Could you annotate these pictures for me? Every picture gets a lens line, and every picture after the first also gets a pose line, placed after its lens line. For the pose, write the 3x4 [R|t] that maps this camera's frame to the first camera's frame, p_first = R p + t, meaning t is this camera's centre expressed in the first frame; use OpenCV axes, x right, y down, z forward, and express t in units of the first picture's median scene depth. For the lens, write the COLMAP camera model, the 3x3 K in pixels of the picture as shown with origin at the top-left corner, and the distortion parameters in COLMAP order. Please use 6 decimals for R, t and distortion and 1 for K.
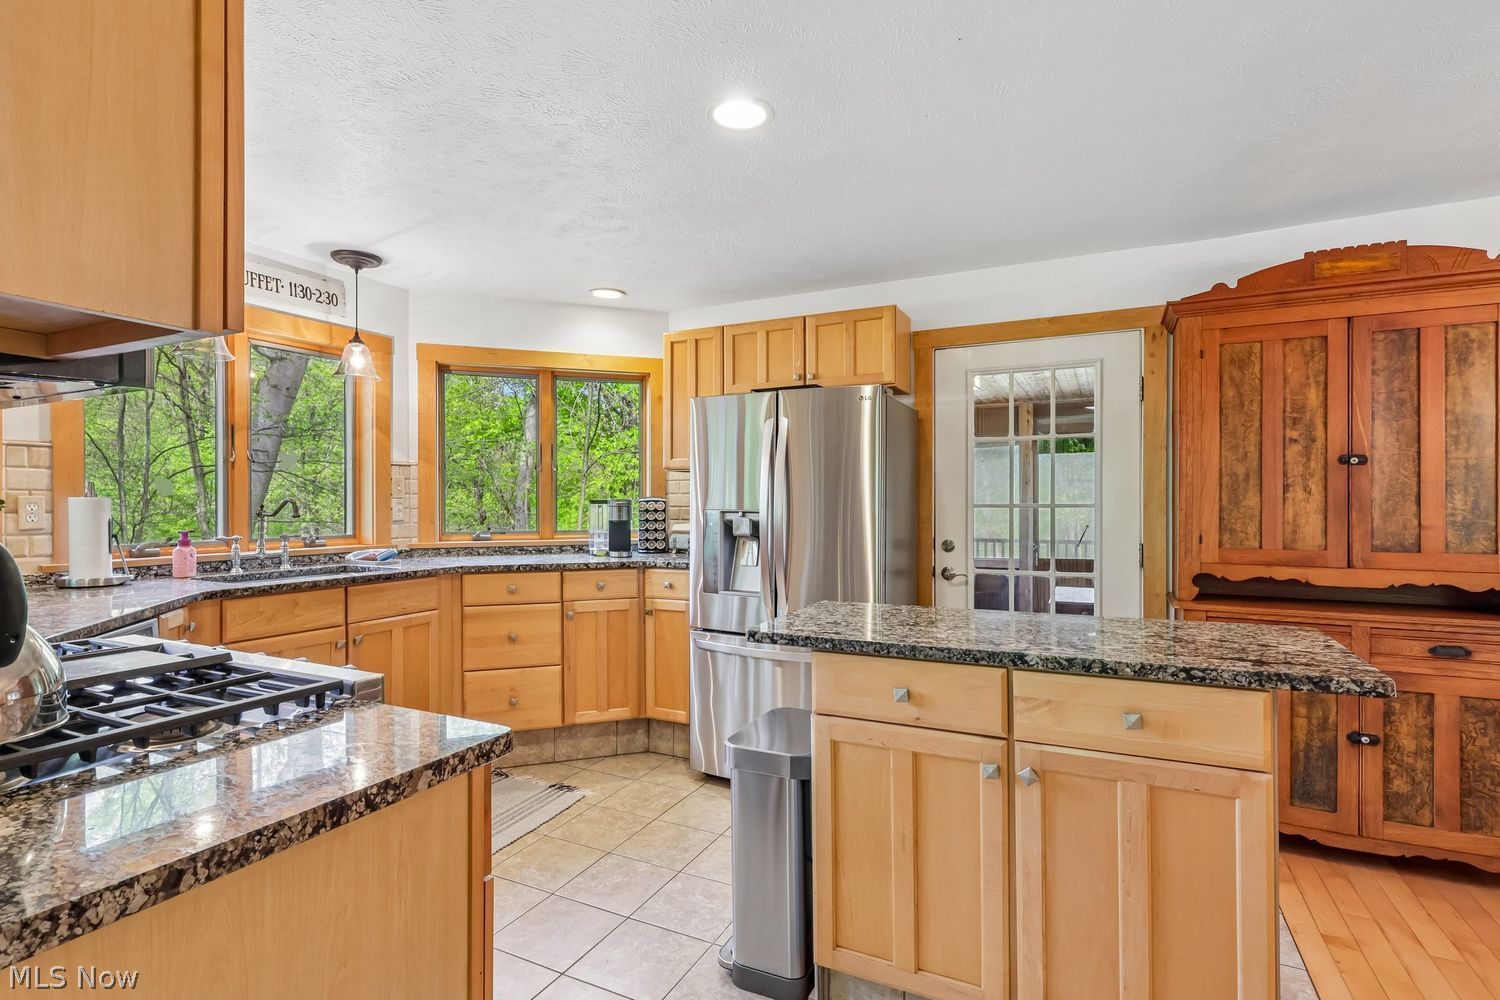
lens RADIAL K [[720.8, 0, 748.3], [0, 720.8, 501.0], [0, 0, 1]] dist [0.000908, -0.000220]
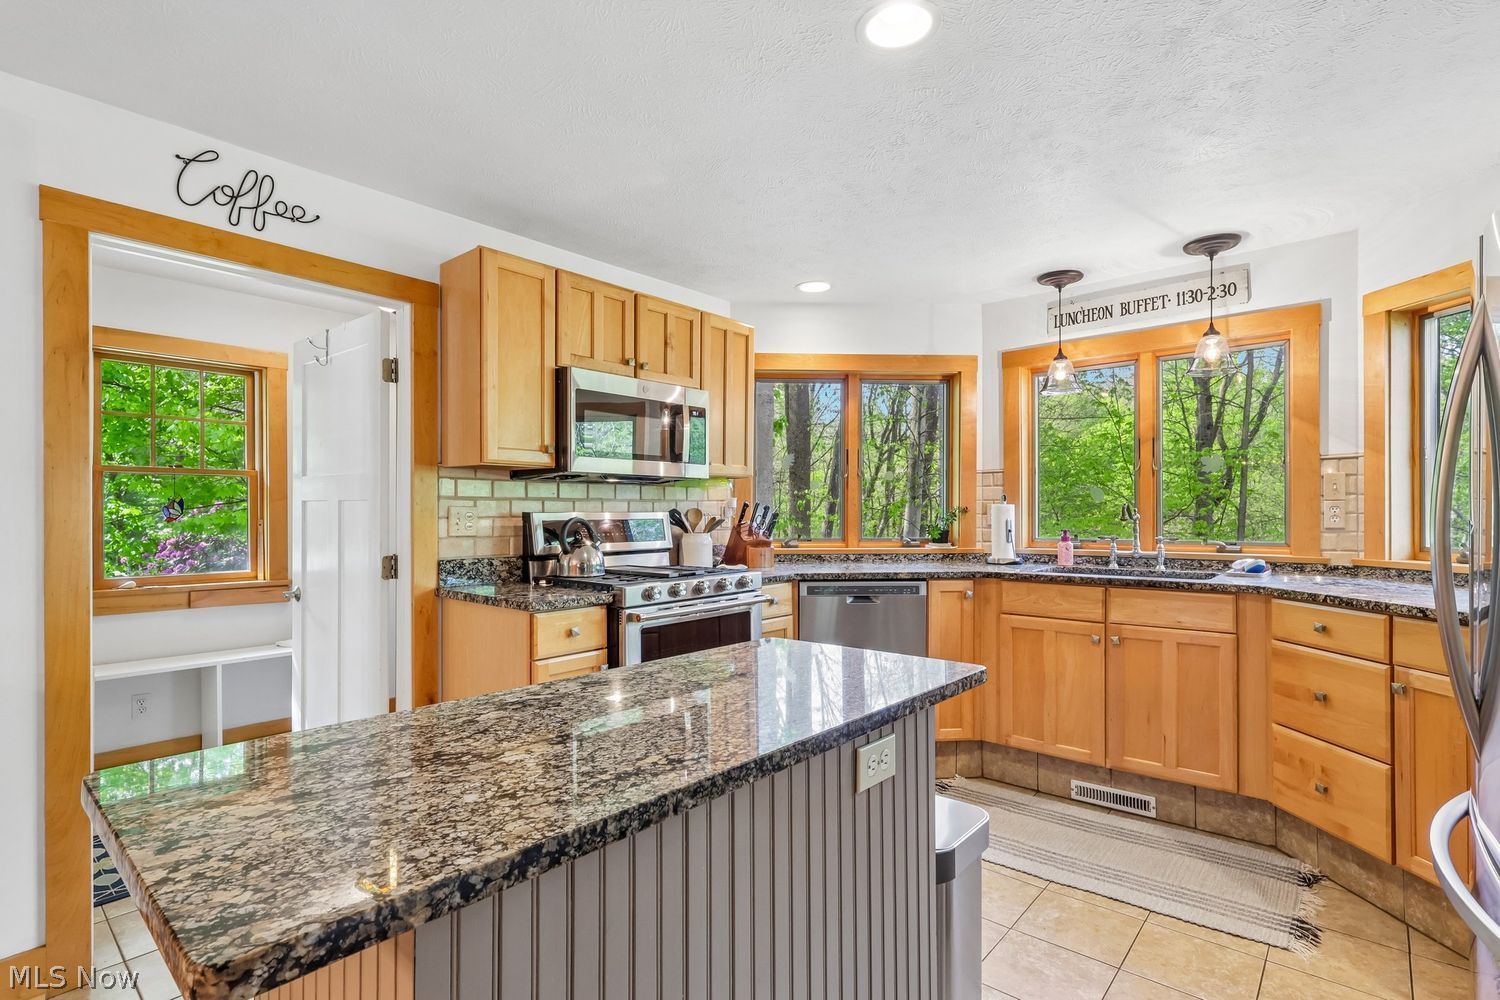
lens RADIAL K [[720.8, 0, 744.6], [0, 720.8, 504.9], [0, 0, 1]] dist [0.000908, -0.000220]
pose [[-0.255722, -0.007428, -0.966722, 0.507184], [0.005494, 0.999943, -0.009137, 0.005537], [0.966735, -0.007647, -0.255666, 0.650202]]
